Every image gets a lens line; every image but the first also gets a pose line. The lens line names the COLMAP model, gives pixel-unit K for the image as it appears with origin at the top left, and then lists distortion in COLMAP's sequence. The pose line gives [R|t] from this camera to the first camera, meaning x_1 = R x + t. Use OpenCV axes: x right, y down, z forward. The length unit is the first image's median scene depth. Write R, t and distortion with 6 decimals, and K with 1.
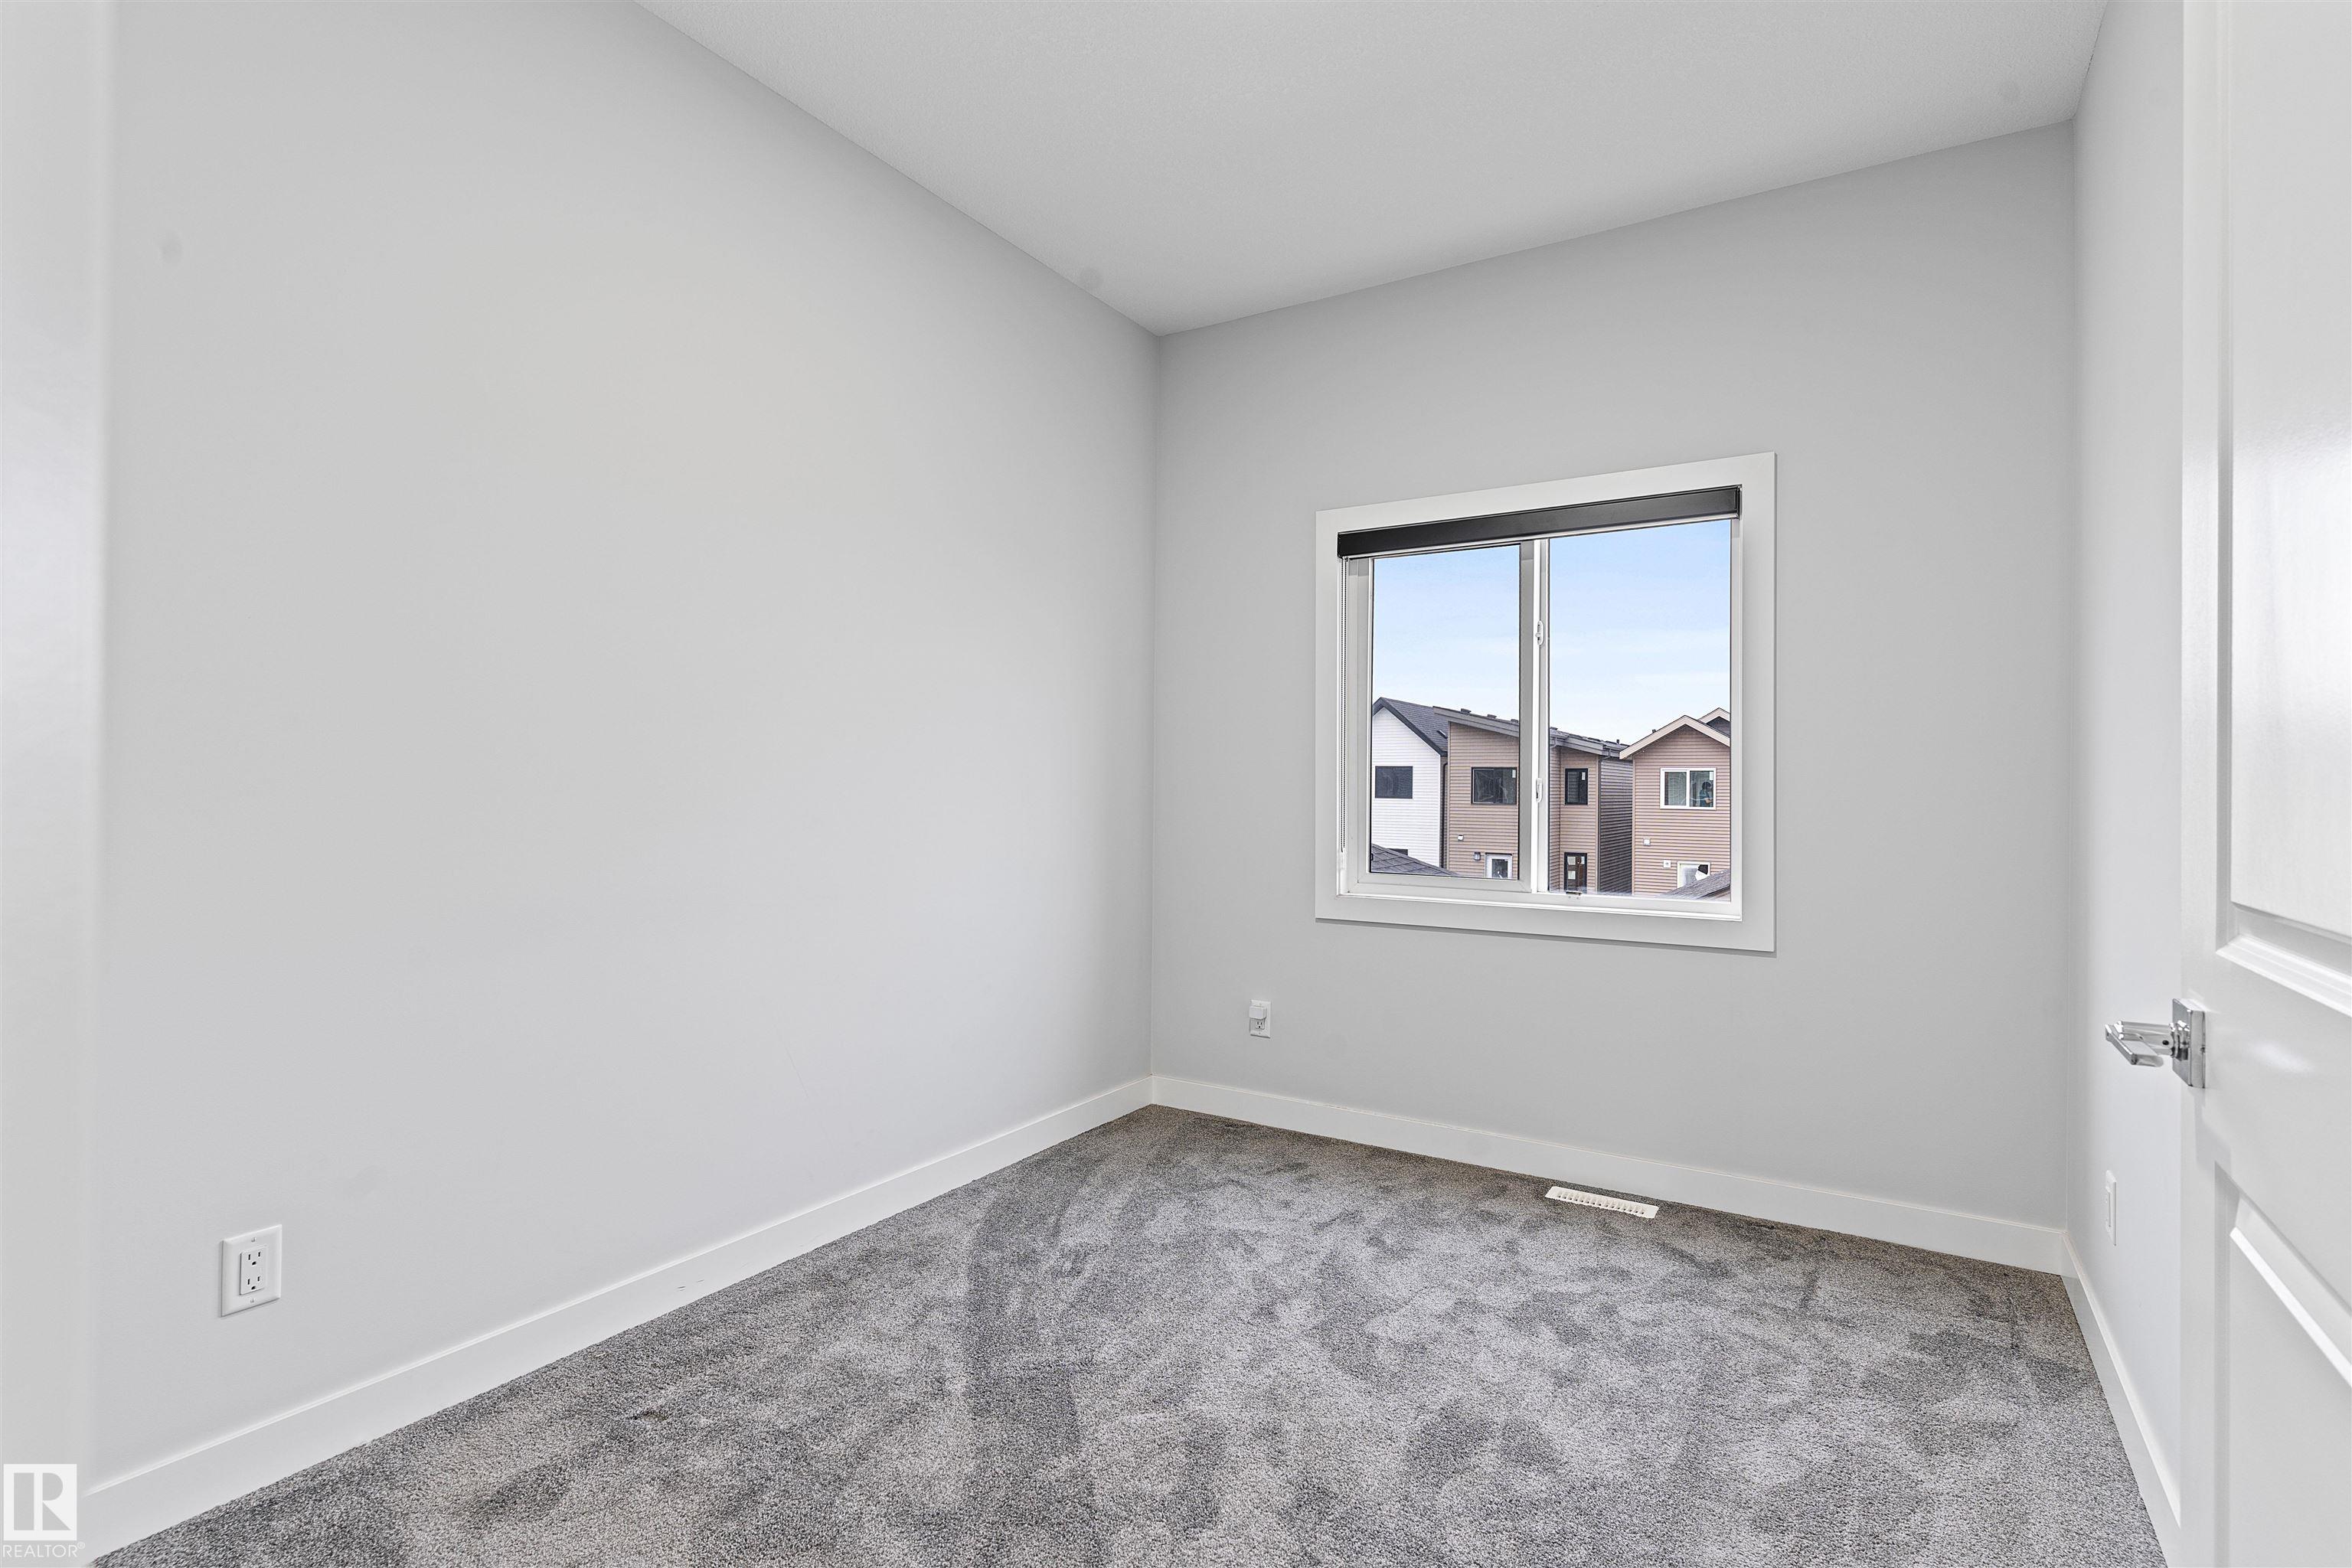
lens RADIAL K [[1134.8, 0, 1186.7], [0, 1134.8, 783.6], [0, 0, 1]] dist [0.005156, -0.000564]
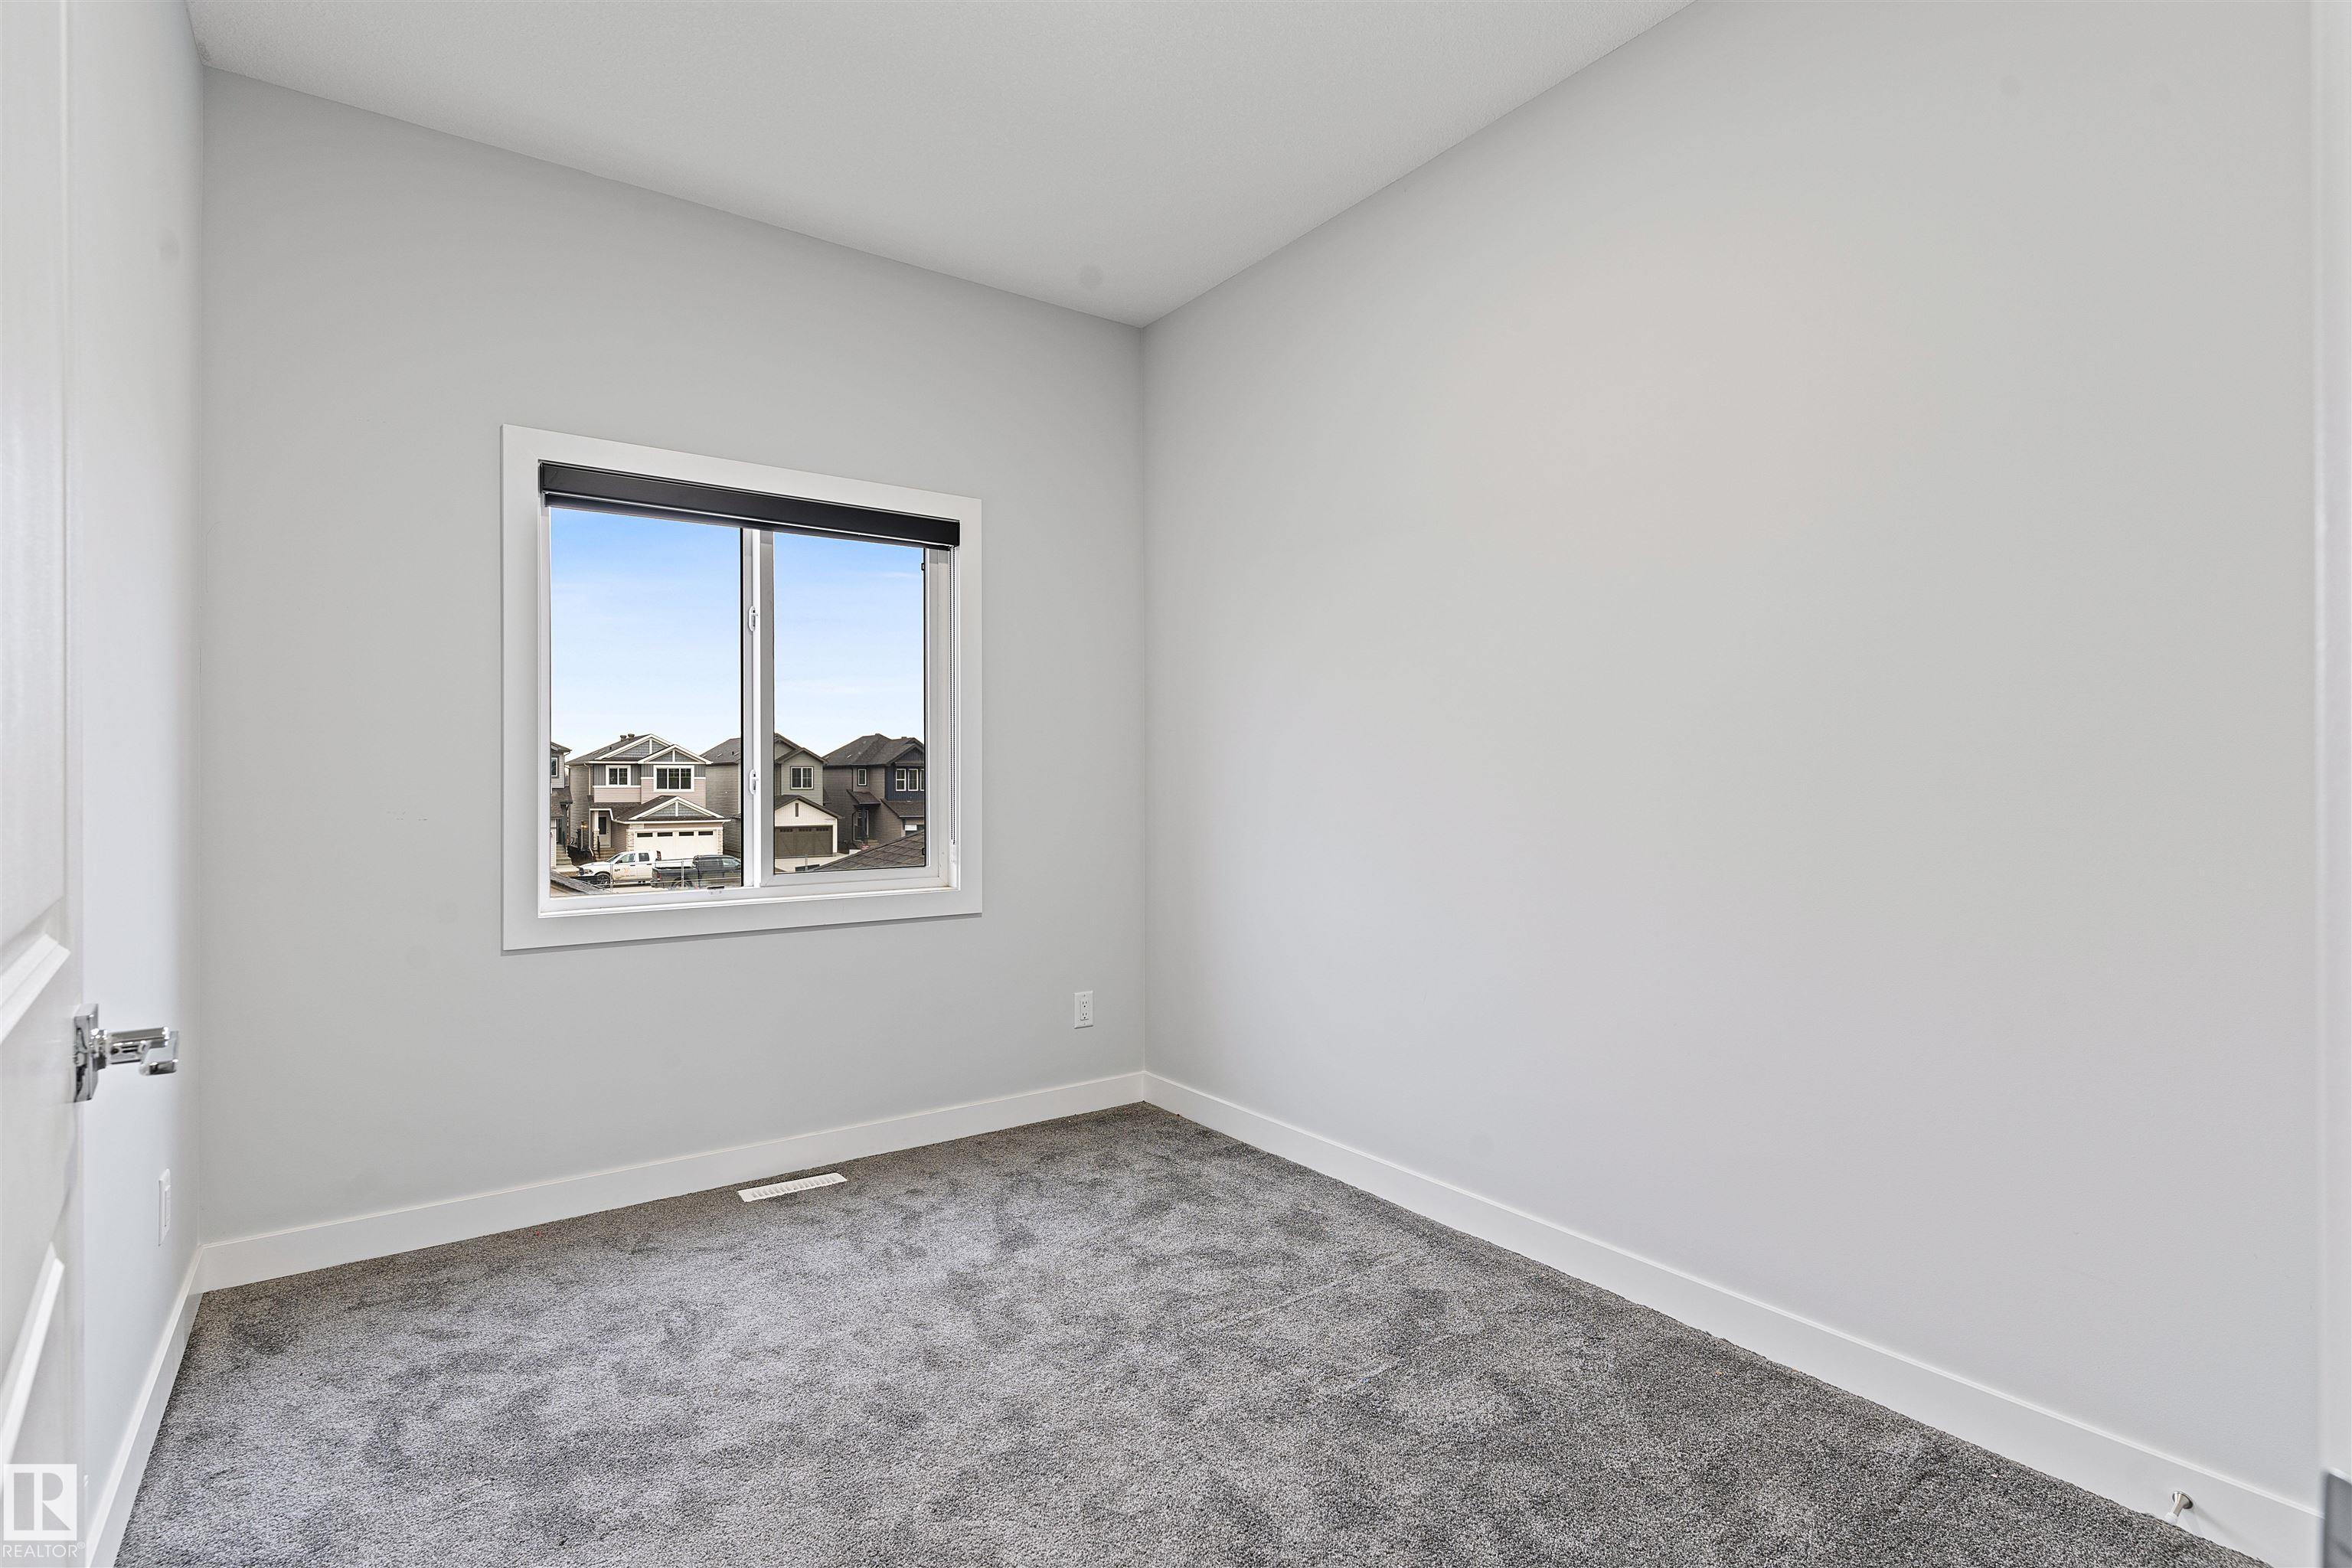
lens RADIAL K [[1134.8, 0, 1180.5], [0, 1134.8, 795.0], [0, 0, 1]] dist [0.005156, -0.000564]
pose [[0.345595, -0.011311, 0.938315, -0.477425], [-0.001649, 0.999918, 0.012661, 0.001346], [-0.938382, -0.005923, 0.345549, 0.321608]]
